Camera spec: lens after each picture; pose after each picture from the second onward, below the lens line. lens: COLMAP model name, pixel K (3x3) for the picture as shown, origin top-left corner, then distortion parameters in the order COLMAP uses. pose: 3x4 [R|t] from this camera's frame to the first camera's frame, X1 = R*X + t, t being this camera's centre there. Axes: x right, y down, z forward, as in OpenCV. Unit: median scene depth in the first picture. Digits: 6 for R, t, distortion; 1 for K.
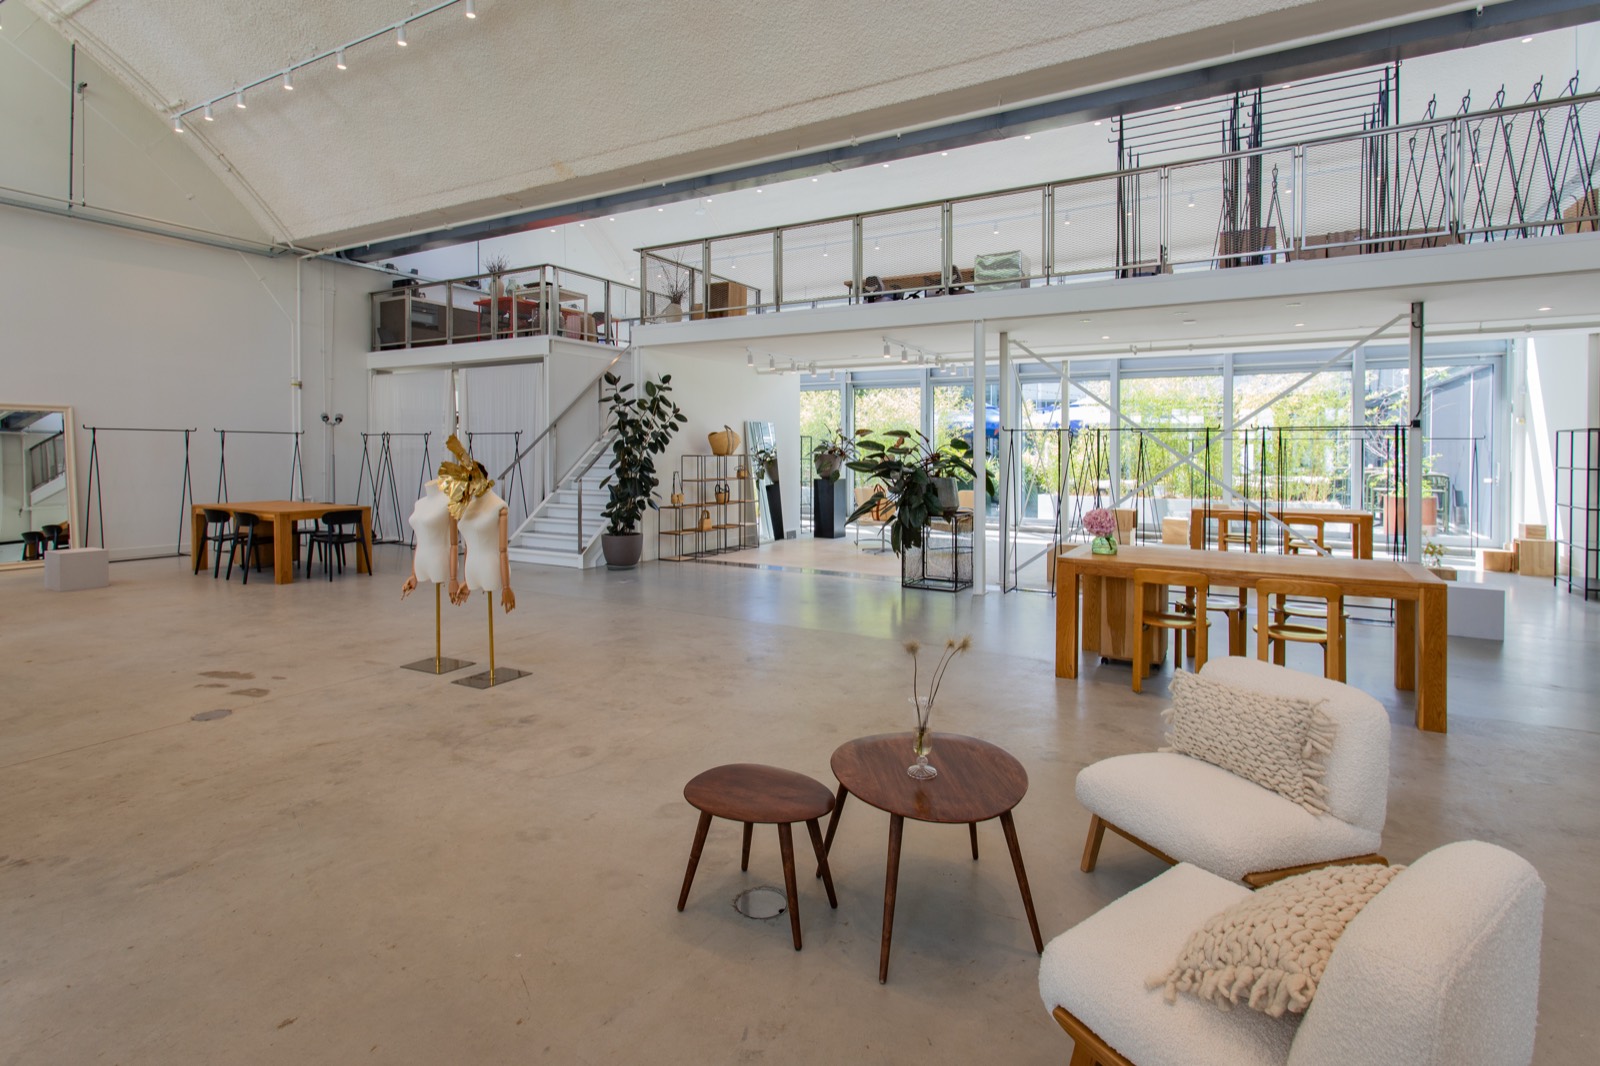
lens RADIAL K [[783.2, 0, 801.8], [0, 783.2, 481.8], [0, 0, 1]] dist [-0.001345, -0.000110]
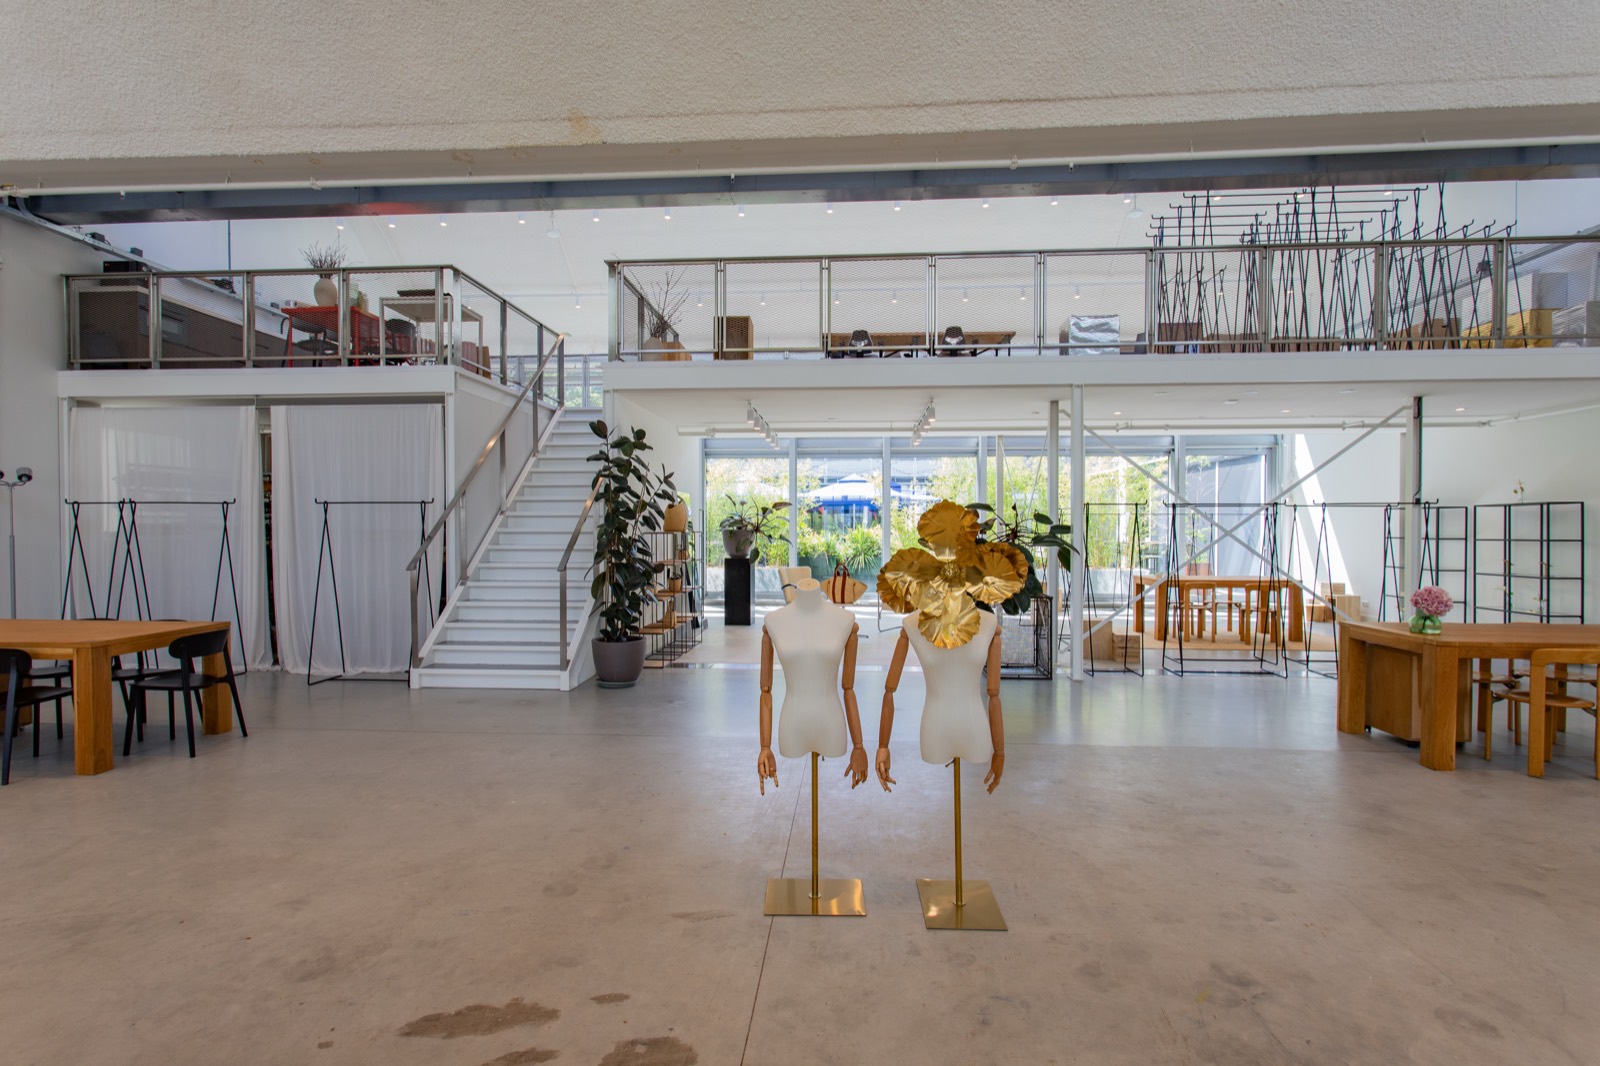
lens RADIAL K [[786.1, 0, 798.3], [0, 786.1, 558.3], [0, 0, 1]] dist [-0.015509, 0.013932]
pose [[0.905787, -0.022223, 0.423149, -0.343338], [0.018364, 0.999744, 0.013196, -0.015336], [-0.423334, -0.004182, 0.905964, 0.218273]]
